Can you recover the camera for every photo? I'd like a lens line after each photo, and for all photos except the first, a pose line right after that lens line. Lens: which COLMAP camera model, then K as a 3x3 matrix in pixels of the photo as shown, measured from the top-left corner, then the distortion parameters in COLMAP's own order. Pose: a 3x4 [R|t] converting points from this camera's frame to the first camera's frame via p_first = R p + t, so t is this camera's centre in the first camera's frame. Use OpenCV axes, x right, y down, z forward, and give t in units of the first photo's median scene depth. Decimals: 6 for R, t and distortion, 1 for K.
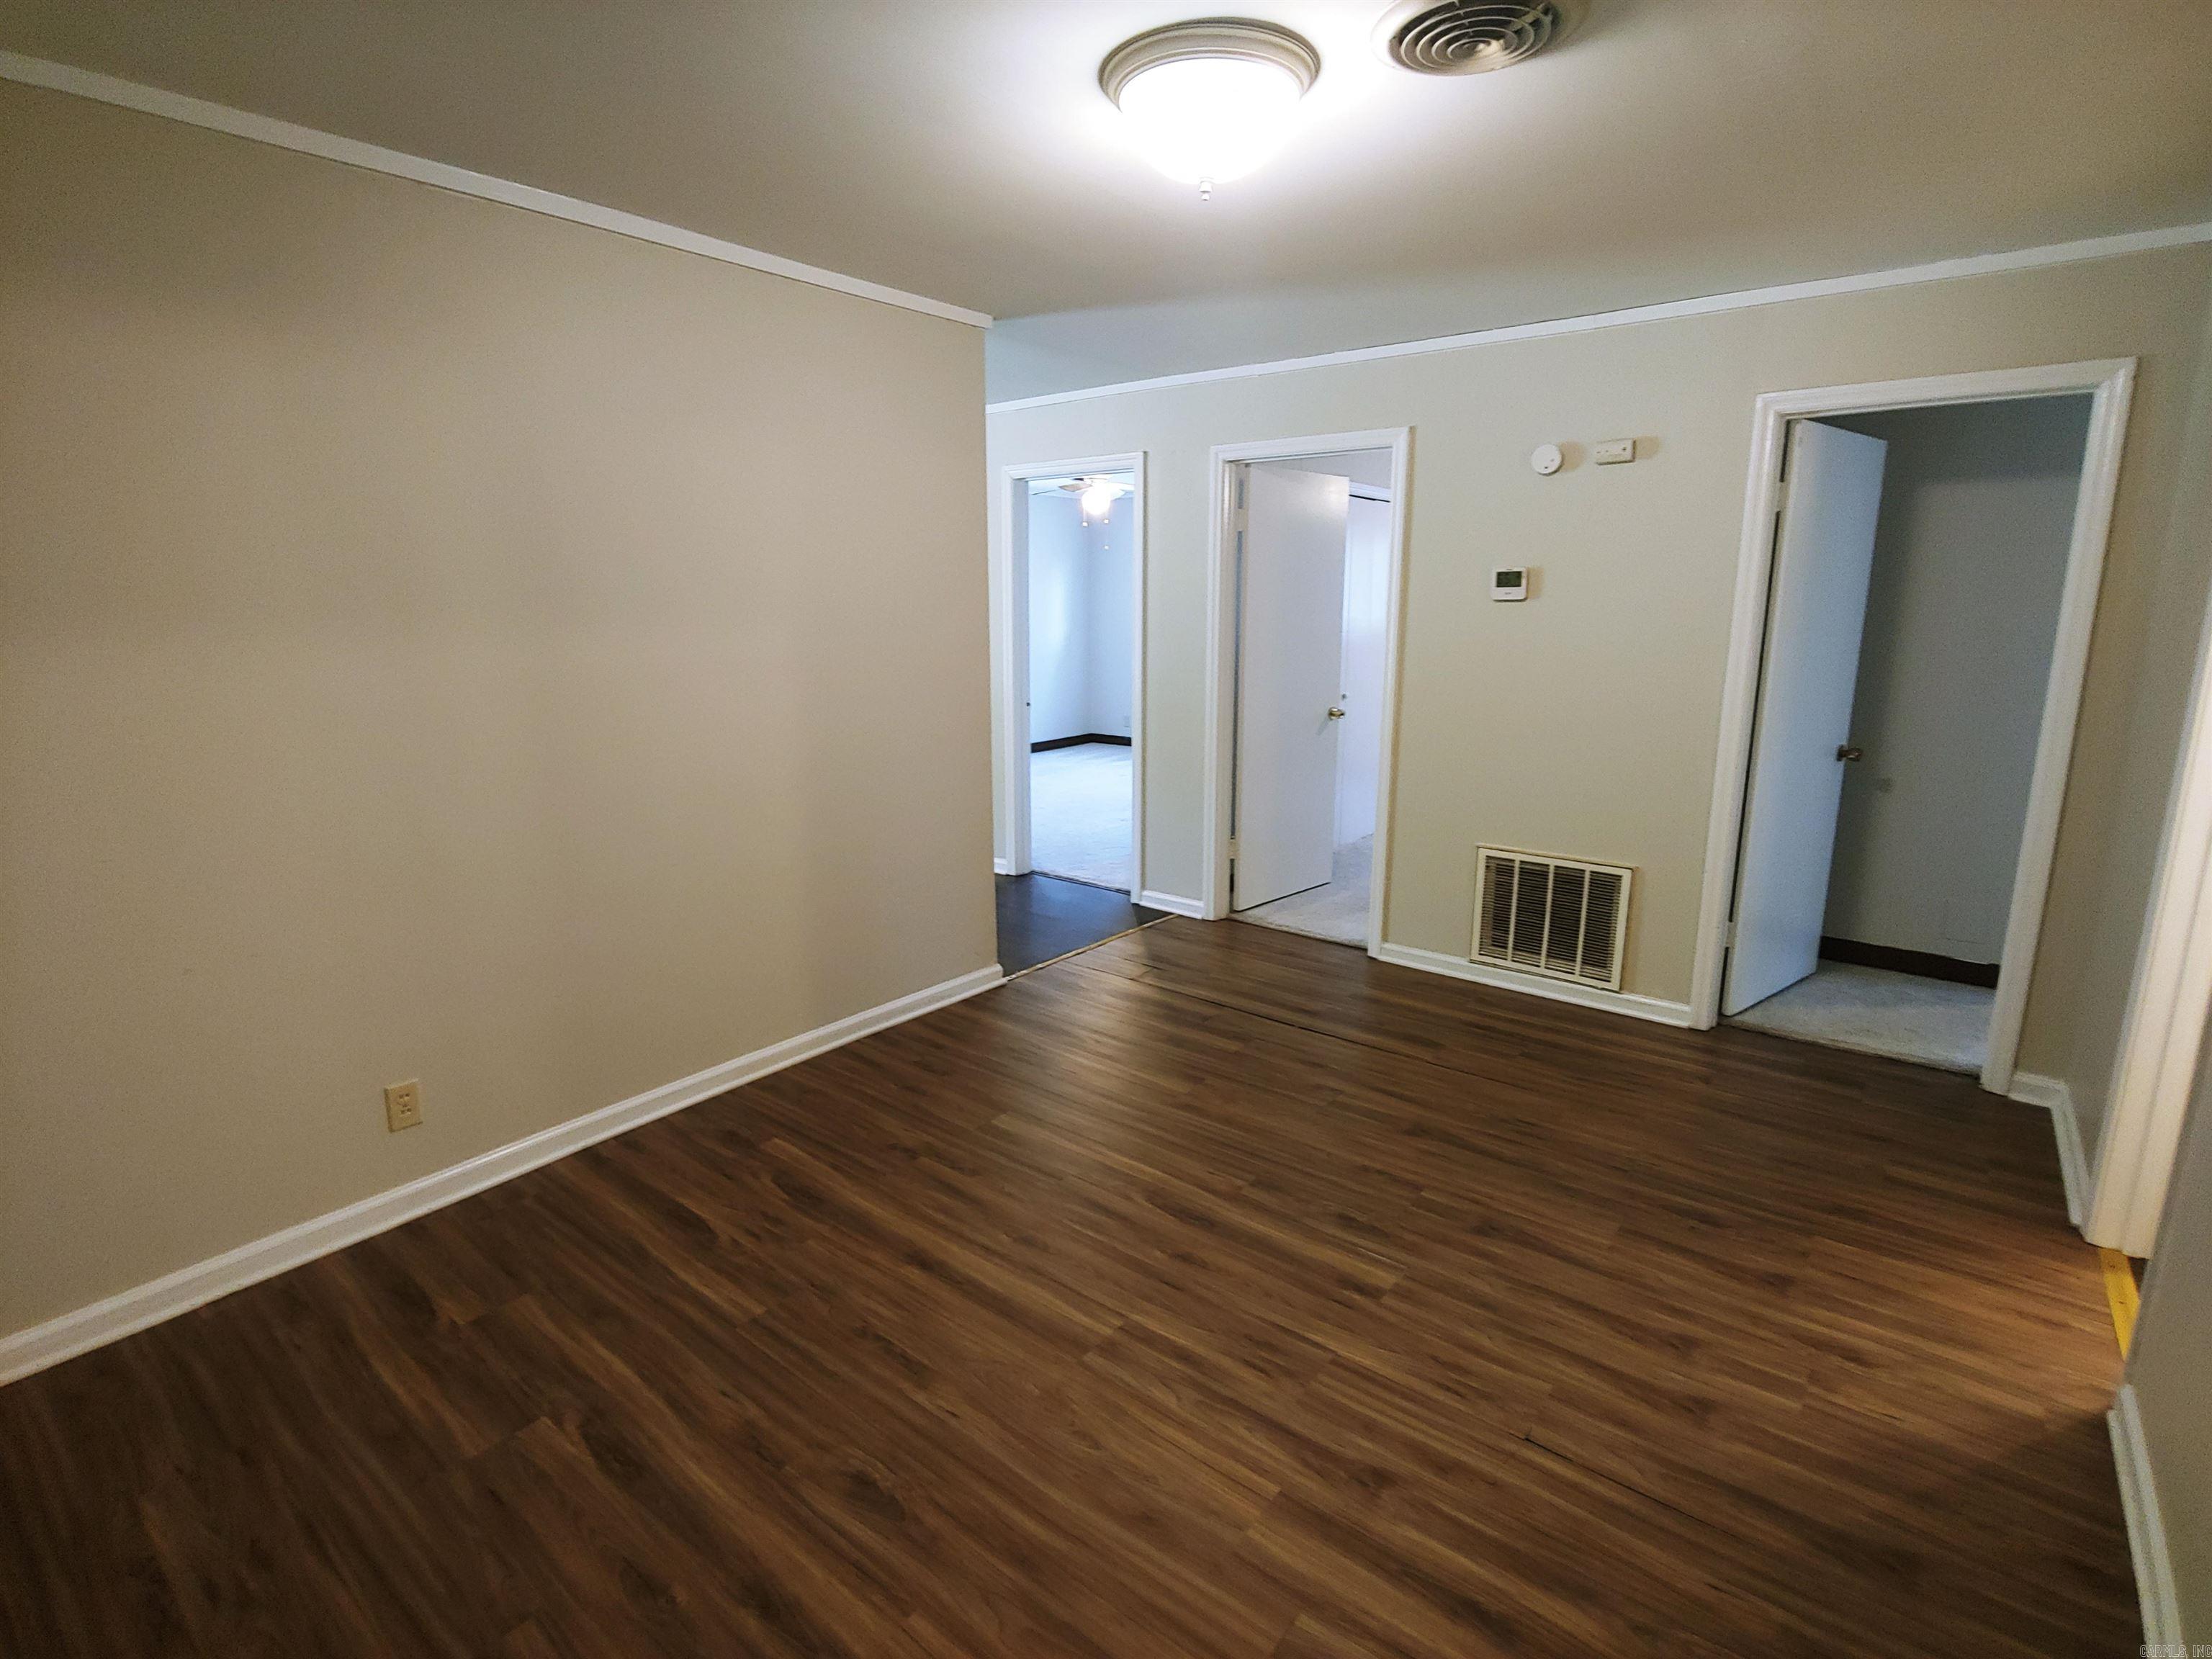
lens RADIAL K [[1059.9, 0, 1110.3], [0, 1059.9, 819.8], [0, 0, 1]] dist [-0.016465, -0.002611]
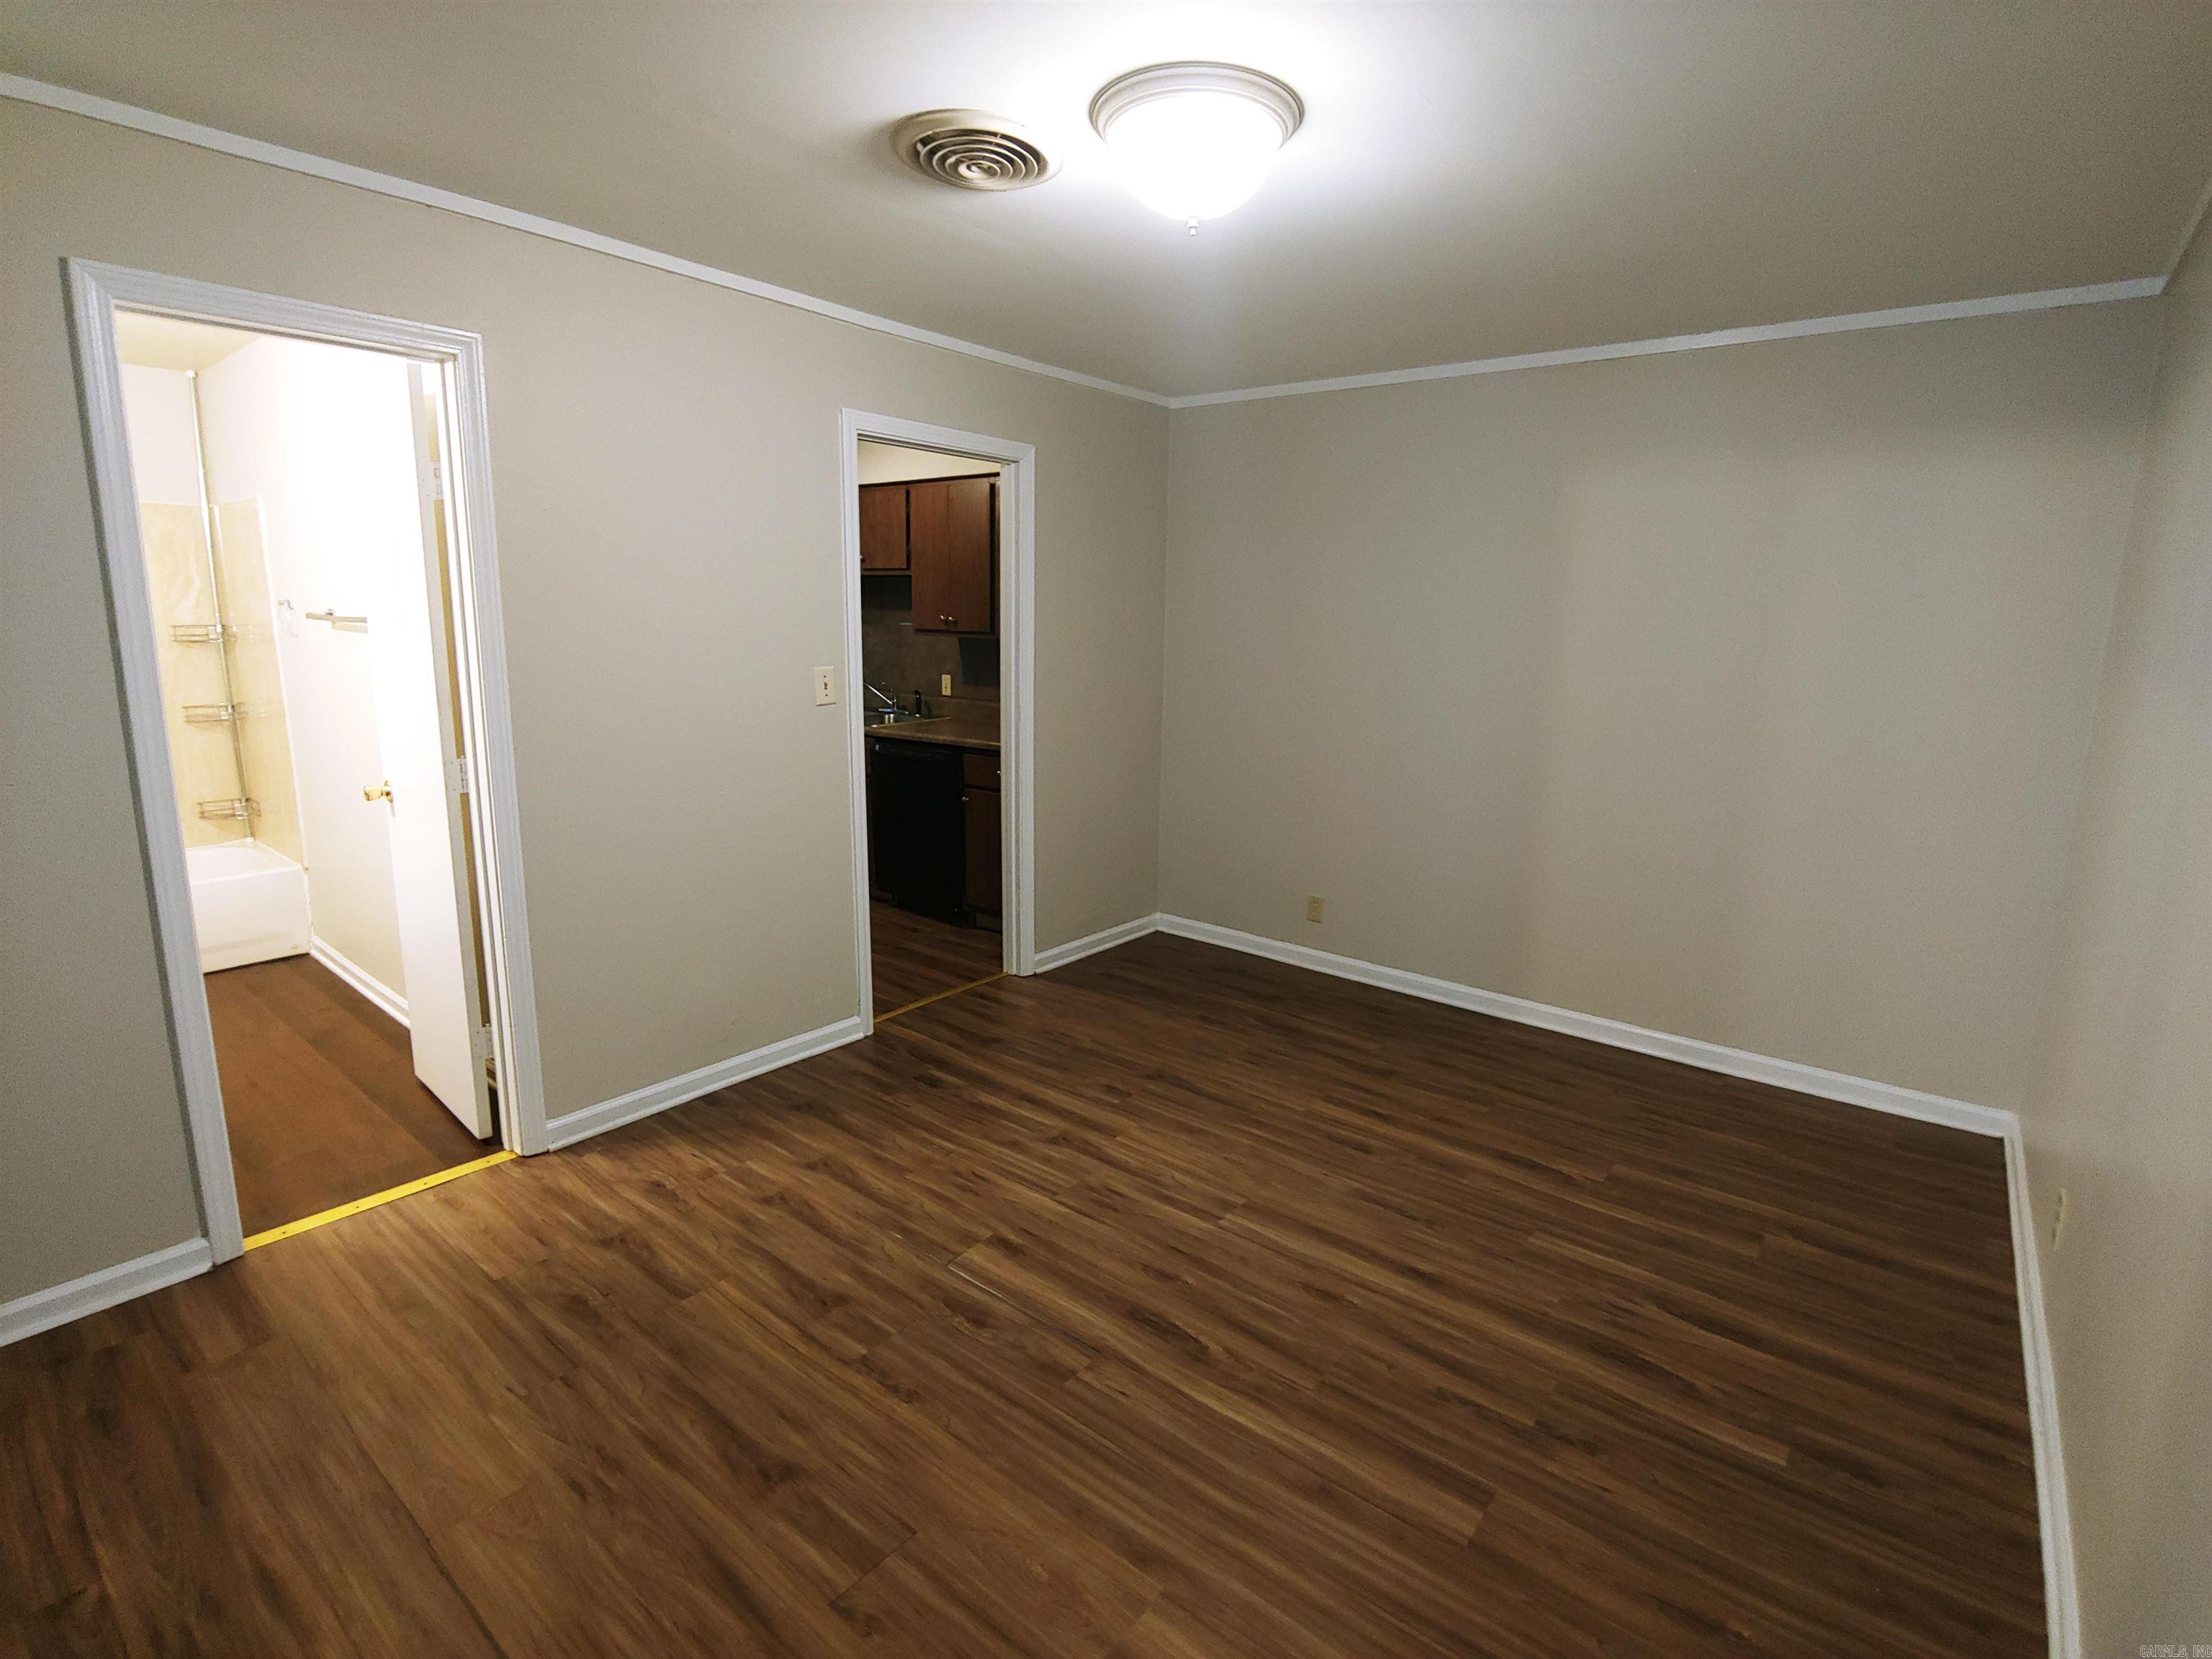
lens RADIAL K [[1059.9, 0, 1118.3], [0, 1059.9, 815.3], [0, 0, 1]] dist [-0.016465, -0.002611]
pose [[-0.999800, -0.019981, 0.000326, 0.119432], [-0.018347, 0.924299, 0.381229, -0.362821], [-0.007918, 0.381147, -0.924481, 1.718896]]
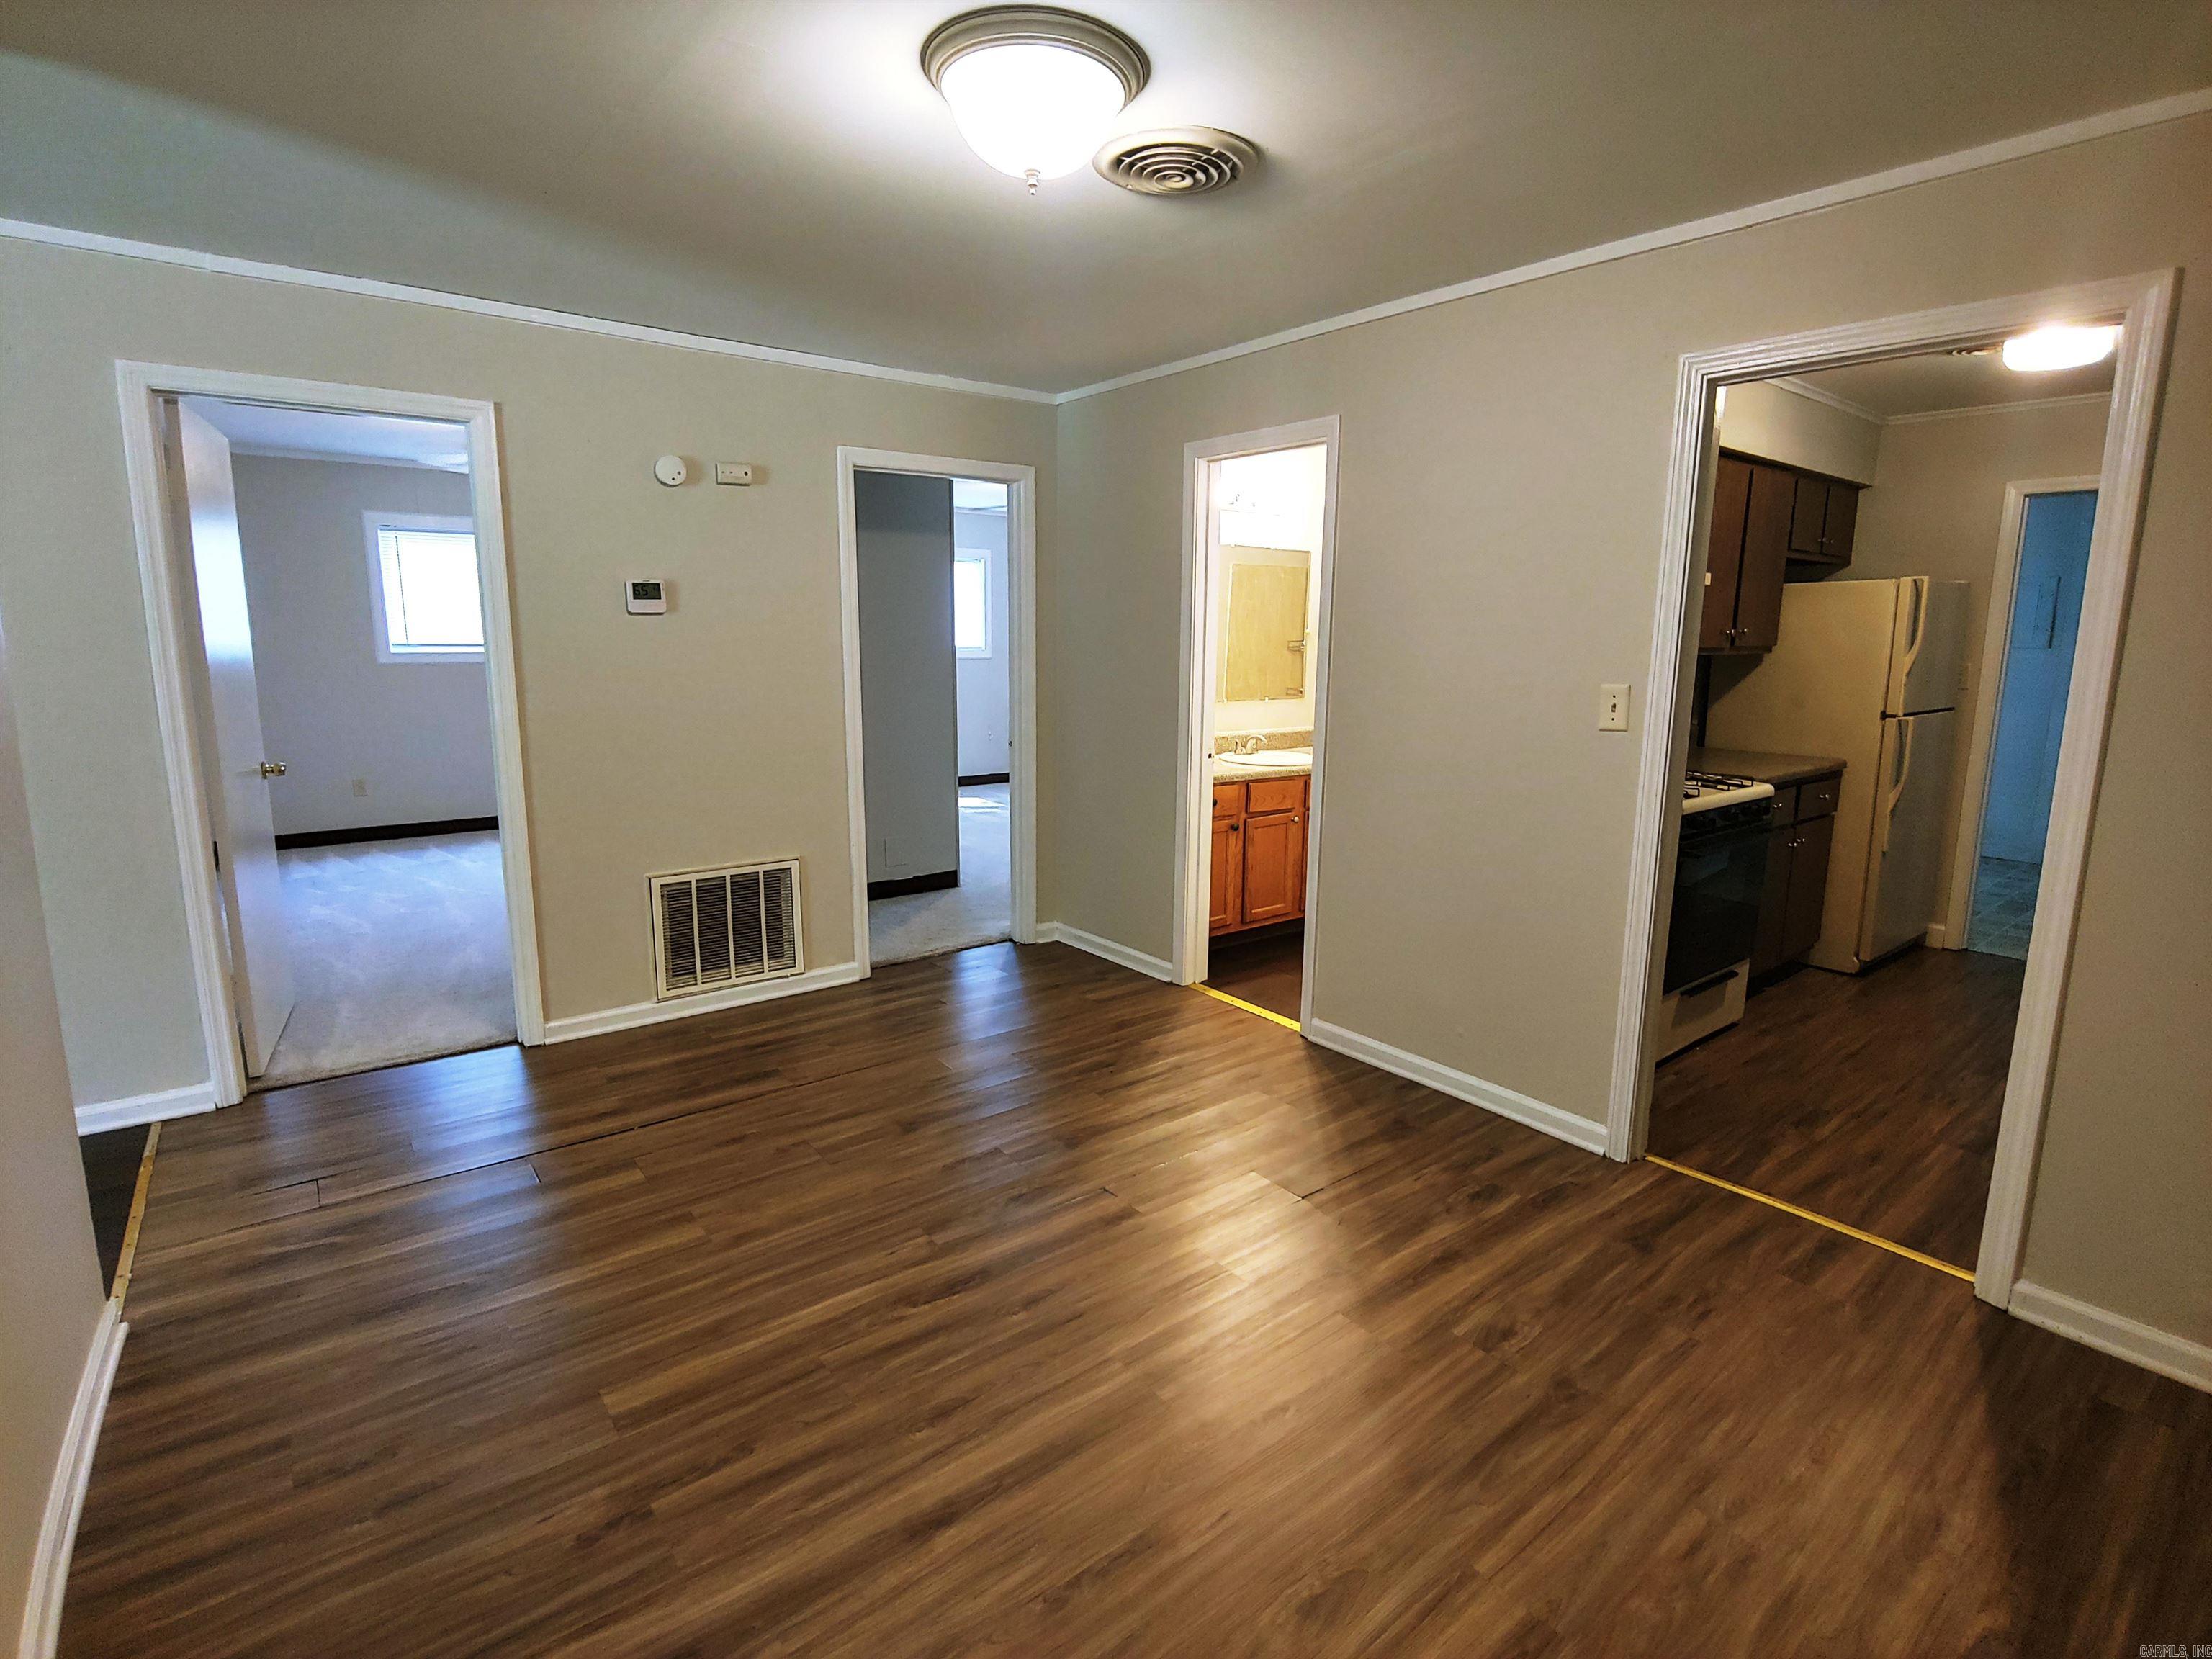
lens RADIAL K [[1059.9, 0, 1109.1], [0, 1059.9, 815.6], [0, 0, 1]] dist [-0.016465, -0.002611]
pose [[0.228372, -0.163832, 0.959690, -0.730729], [0.186785, 0.974801, 0.121963, -0.108396], [-0.955488, 0.151403, 0.253218, 0.614829]]
